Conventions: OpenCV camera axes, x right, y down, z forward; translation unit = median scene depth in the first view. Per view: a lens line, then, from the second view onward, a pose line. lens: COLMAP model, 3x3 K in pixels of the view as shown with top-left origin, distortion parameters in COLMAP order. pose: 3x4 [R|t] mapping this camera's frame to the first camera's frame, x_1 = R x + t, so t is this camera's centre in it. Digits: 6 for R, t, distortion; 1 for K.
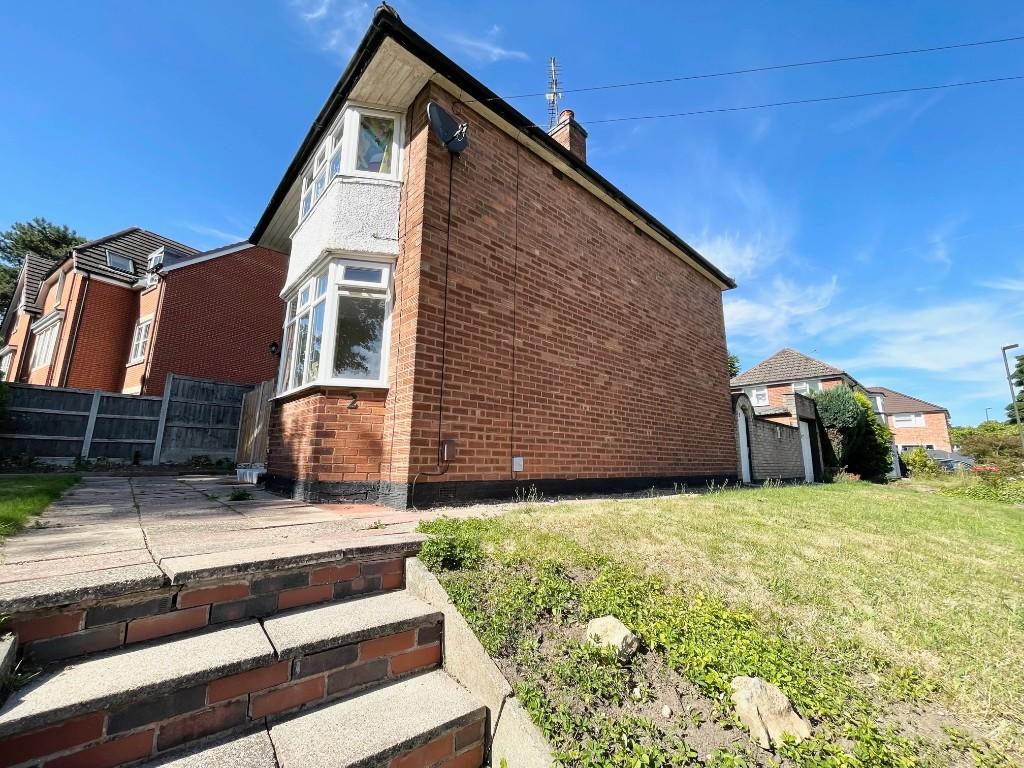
lens RADIAL K [[414.1, 0, 513.2], [0, 414.1, 383.1], [0, 0, 1]] dist [0.001789, 0.000193]
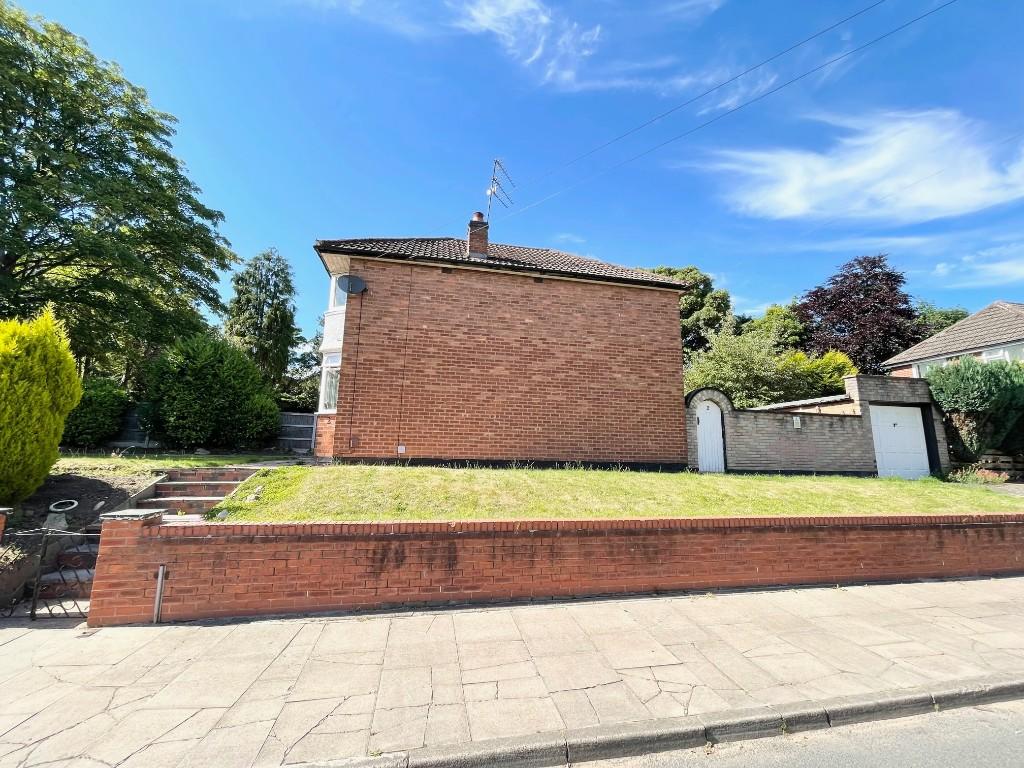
lens RADIAL K [[414.1, 0, 511.3], [0, 414.1, 382.8], [0, 0, 1]] dist [0.001789, 0.000193]
pose [[0.859067, -0.083058, -0.505080, 1.199891], [0.086781, 0.996096, -0.016202, -0.025912], [0.504453, -0.029912, 0.862921, -0.298811]]
